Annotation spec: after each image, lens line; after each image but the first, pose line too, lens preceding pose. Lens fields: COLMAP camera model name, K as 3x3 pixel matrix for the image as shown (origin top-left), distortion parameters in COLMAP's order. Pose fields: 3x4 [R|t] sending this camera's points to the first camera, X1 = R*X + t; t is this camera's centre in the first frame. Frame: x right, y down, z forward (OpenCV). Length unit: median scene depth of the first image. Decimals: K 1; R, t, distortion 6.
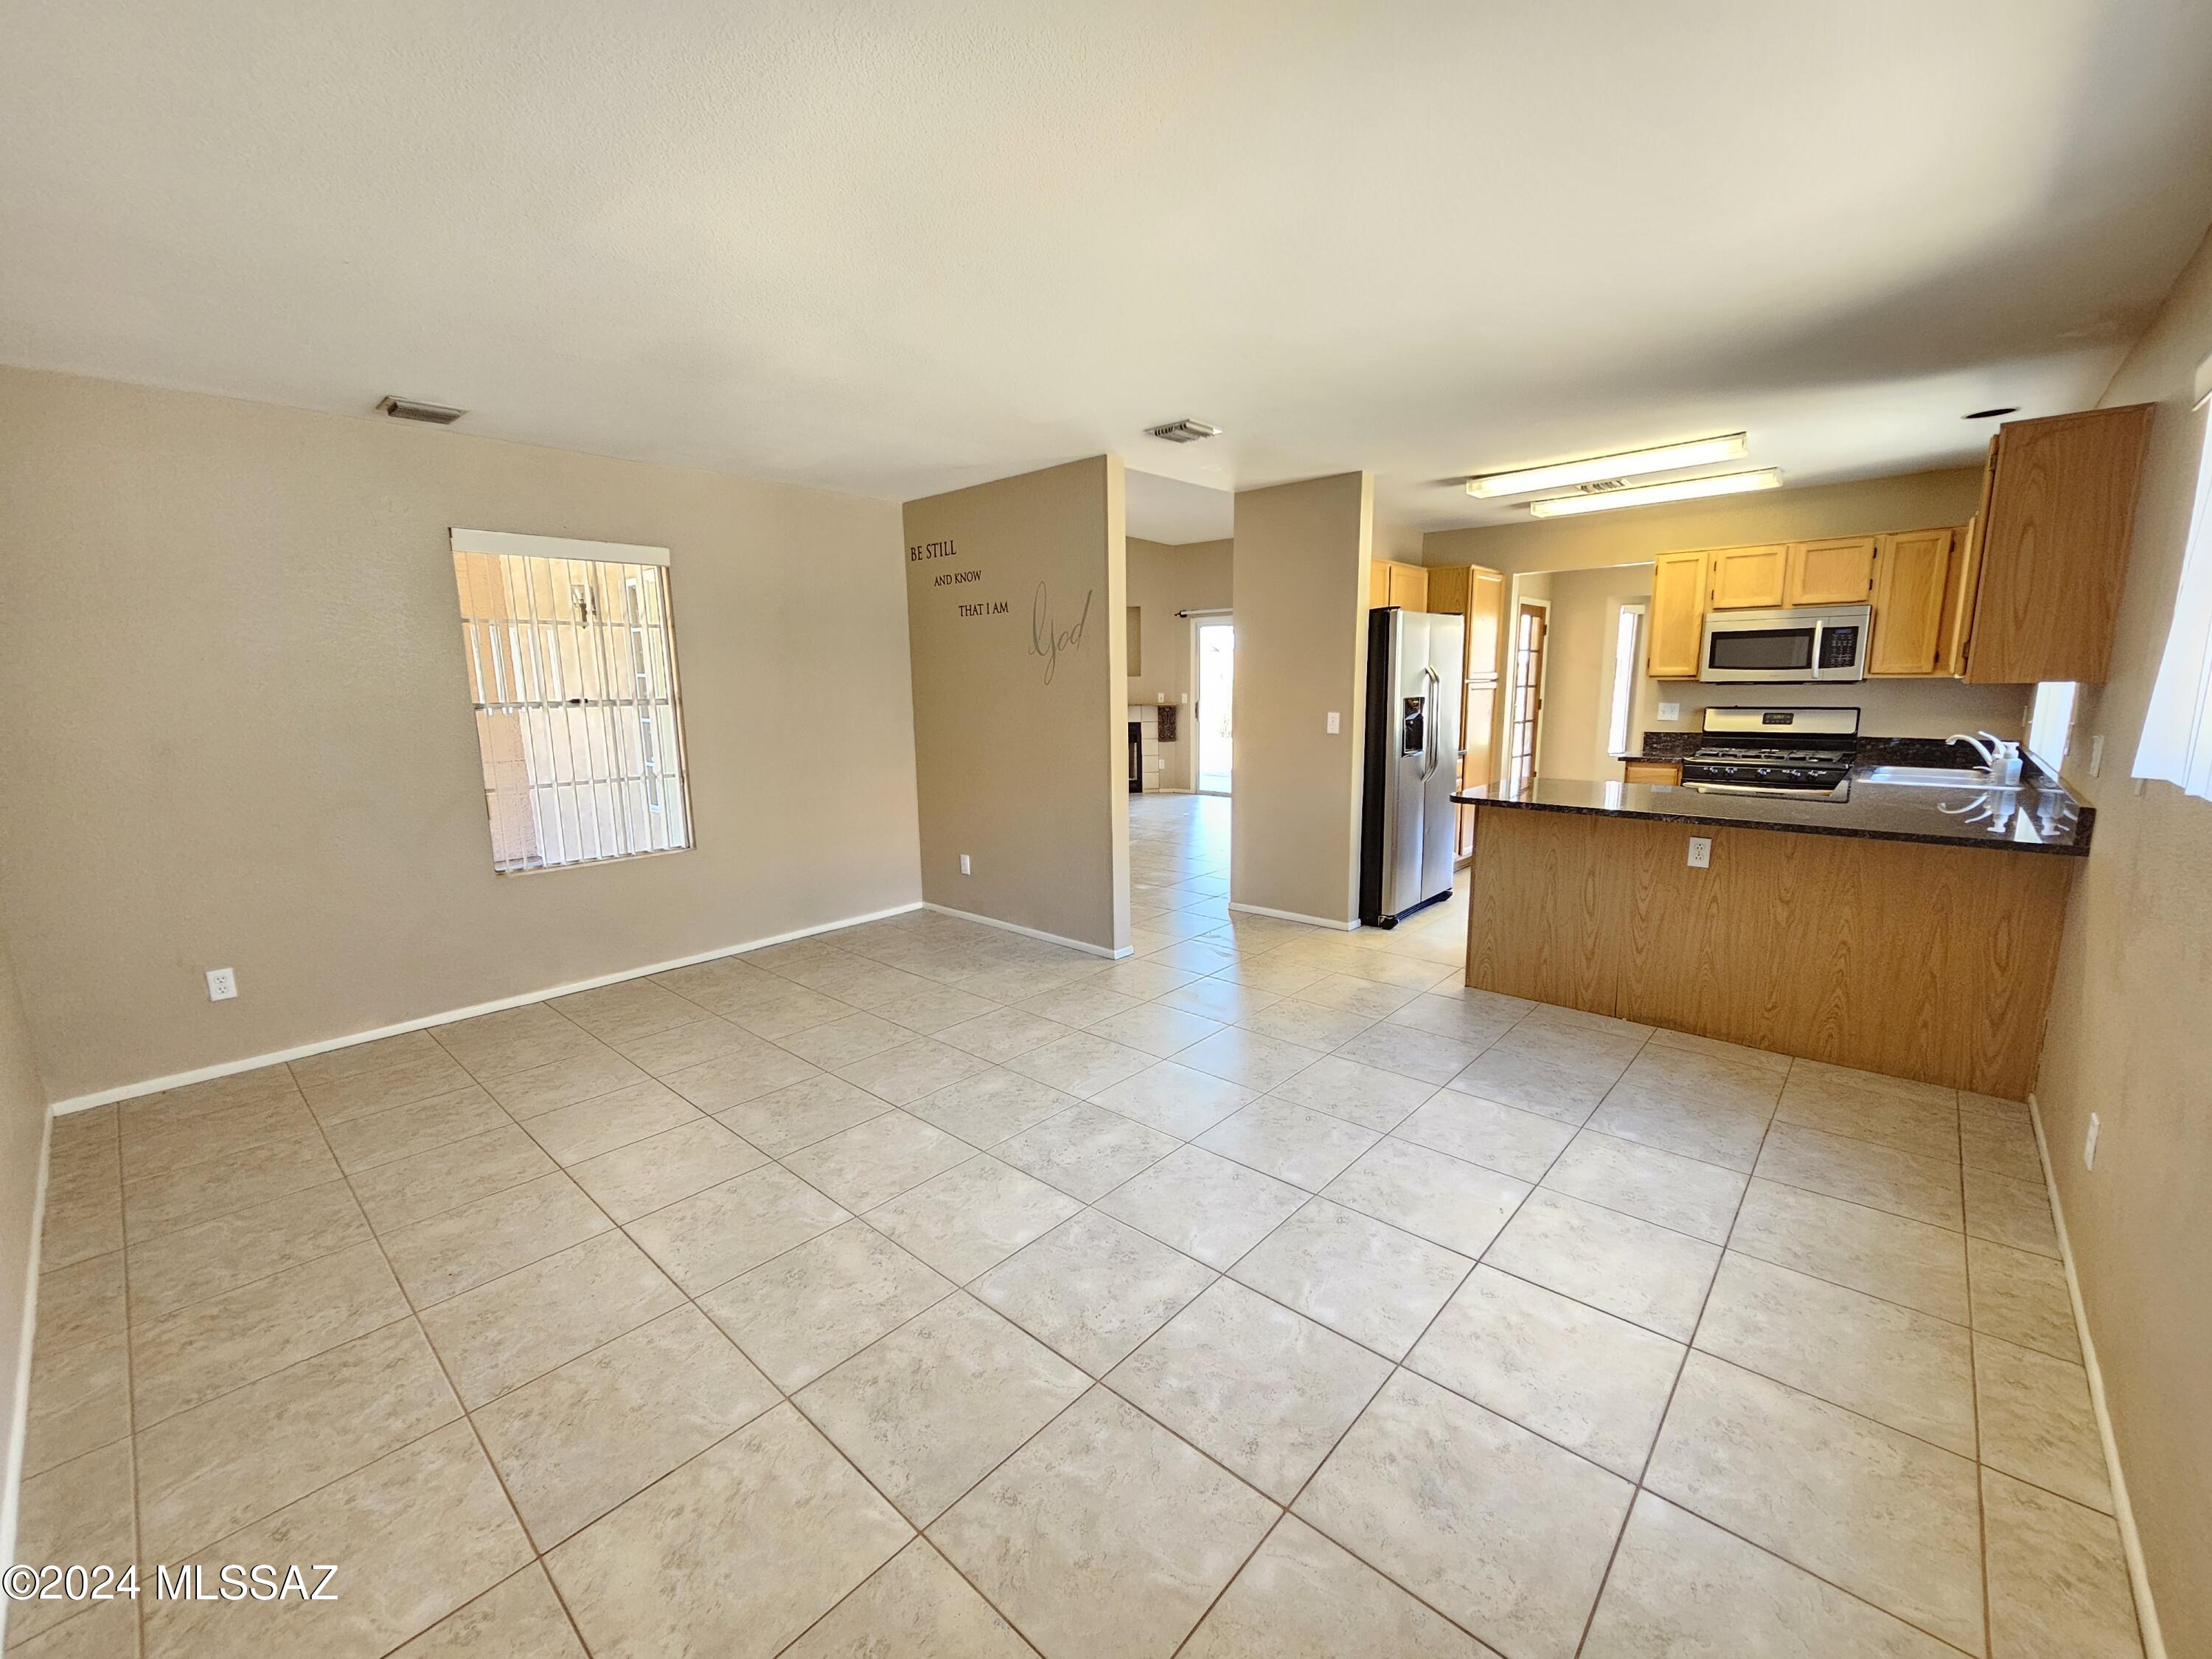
lens RADIAL K [[904.8, 0, 1109.7], [0, 904.8, 833.7], [0, 0, 1]] dist [0.003246, 0.000701]
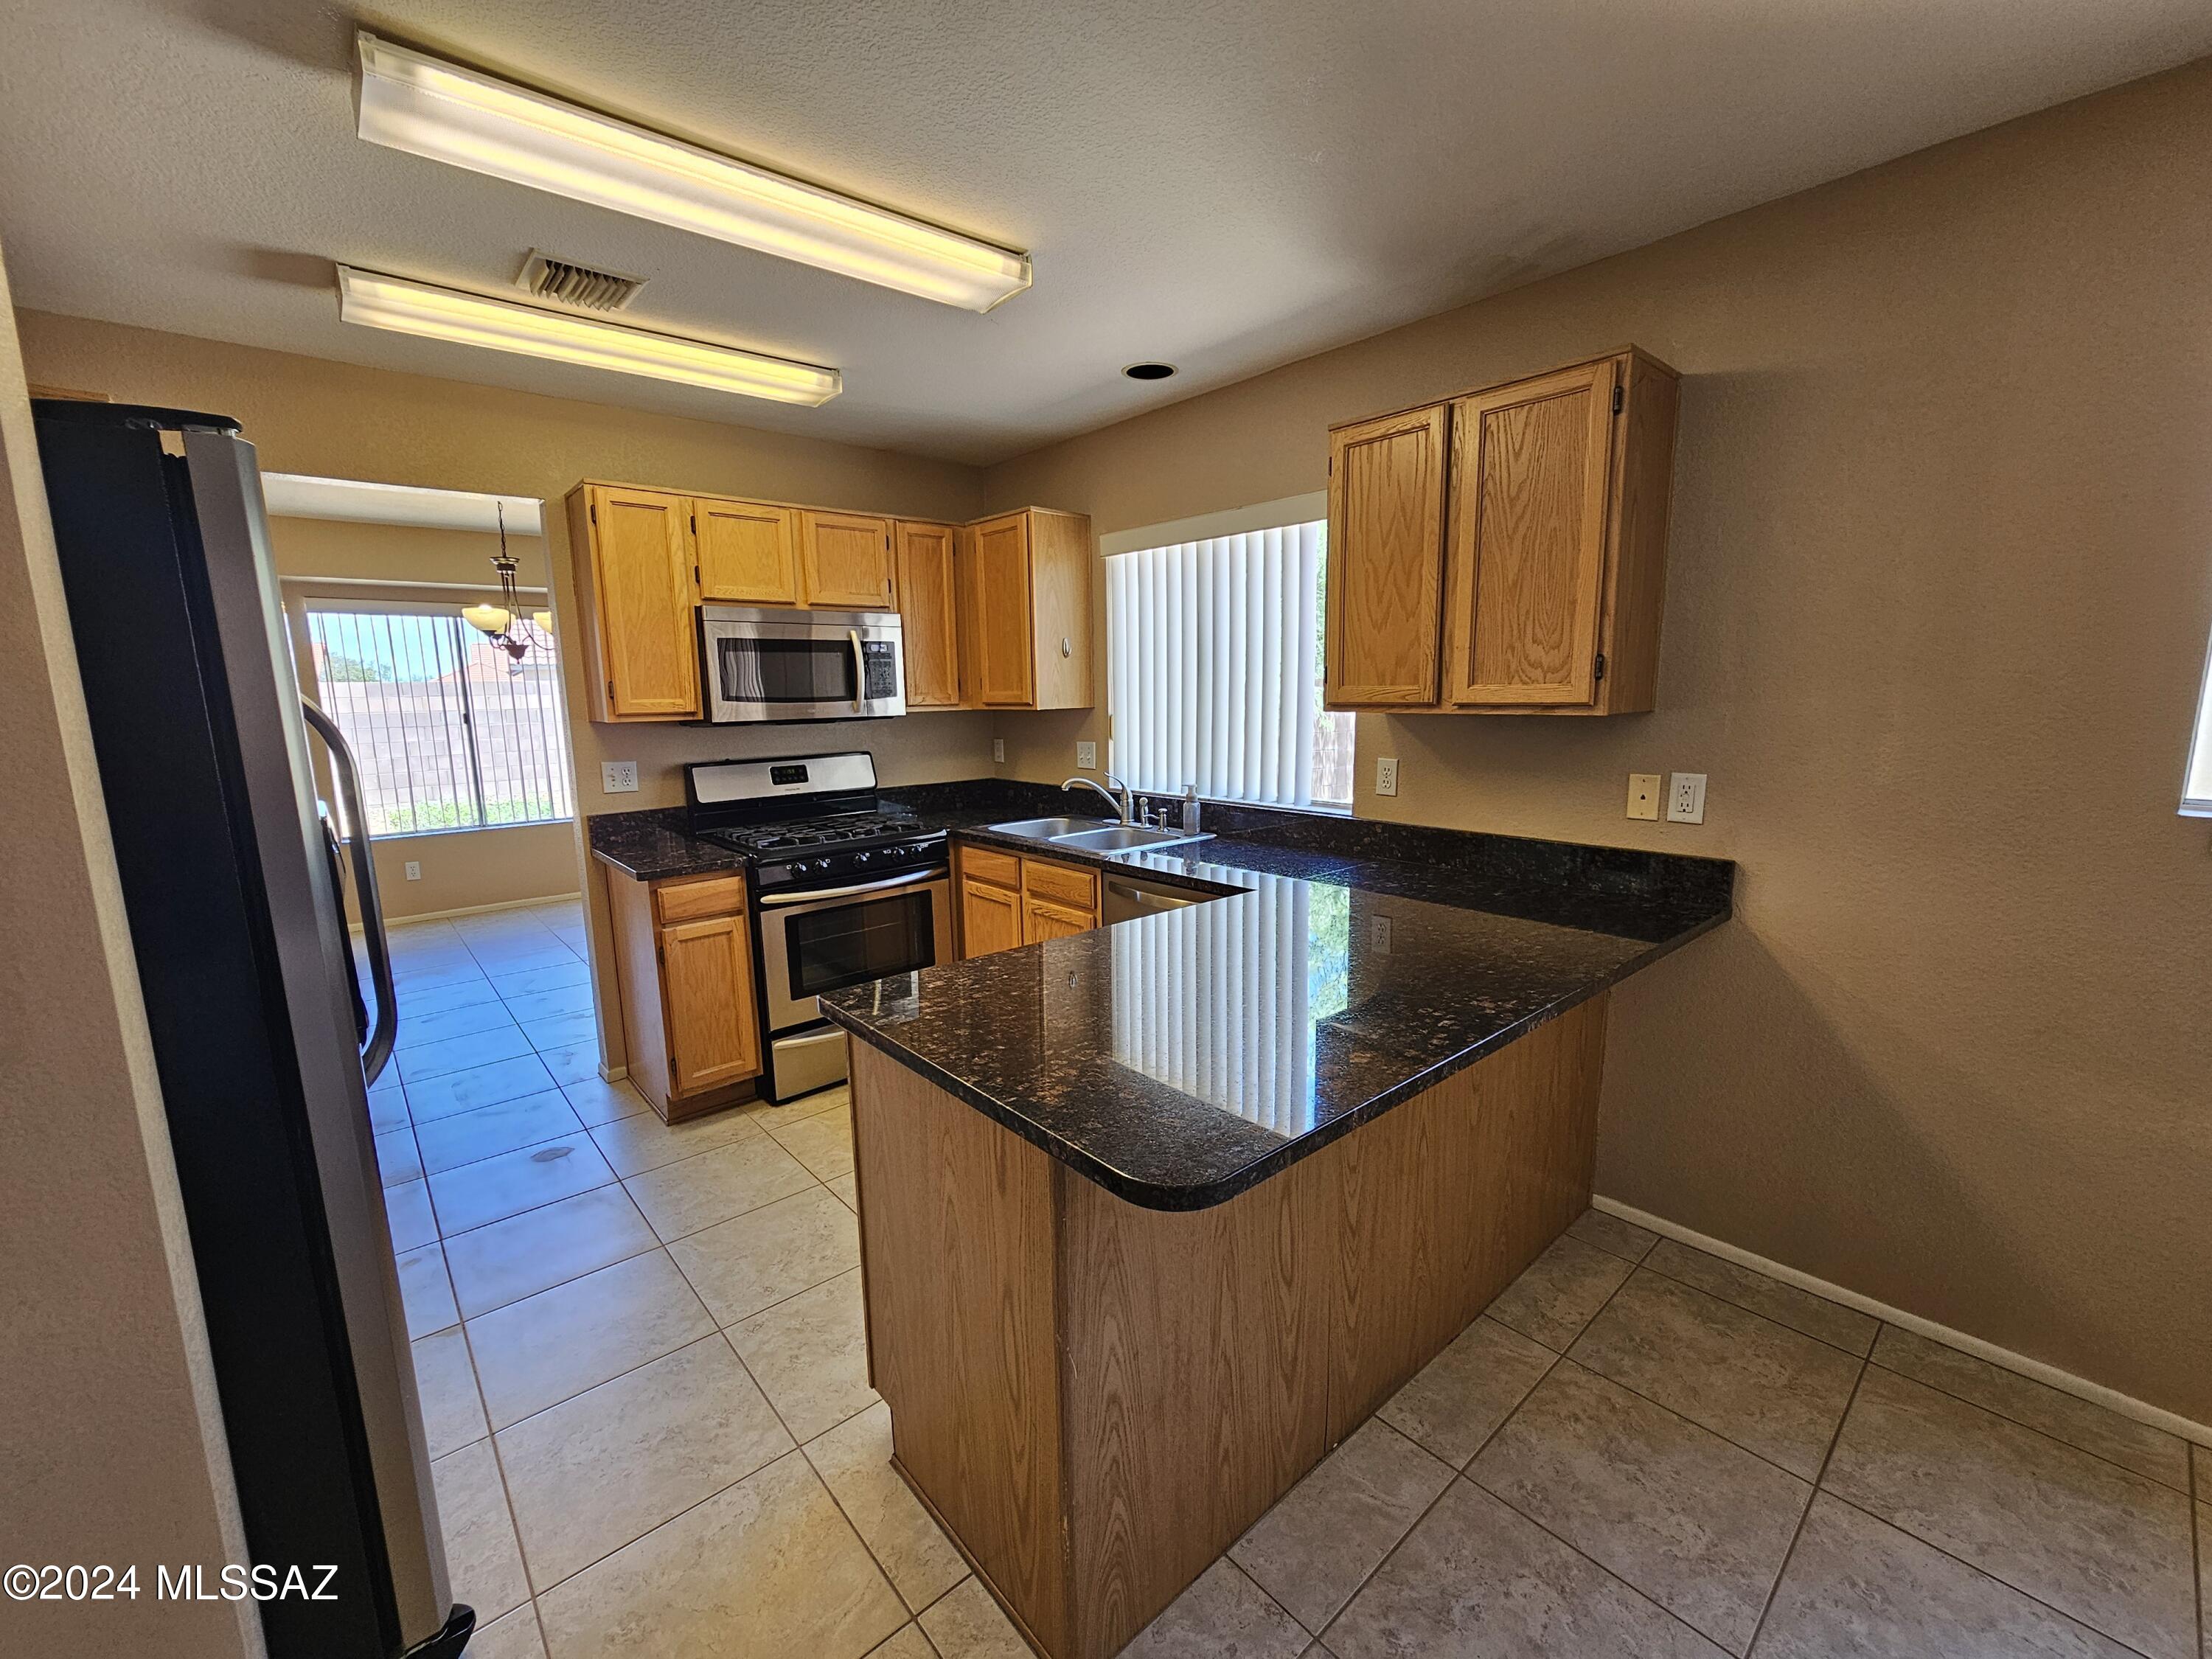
lens RADIAL K [[904.8, 0, 1111.9], [0, 904.8, 836.1], [0, 0, 1]] dist [0.003246, 0.000701]
pose [[0.110497, -0.150849, 0.982362, 0.110718], [0.182474, 0.974692, 0.129146, -0.141665], [-0.976982, 0.164986, 0.135226, 0.773430]]
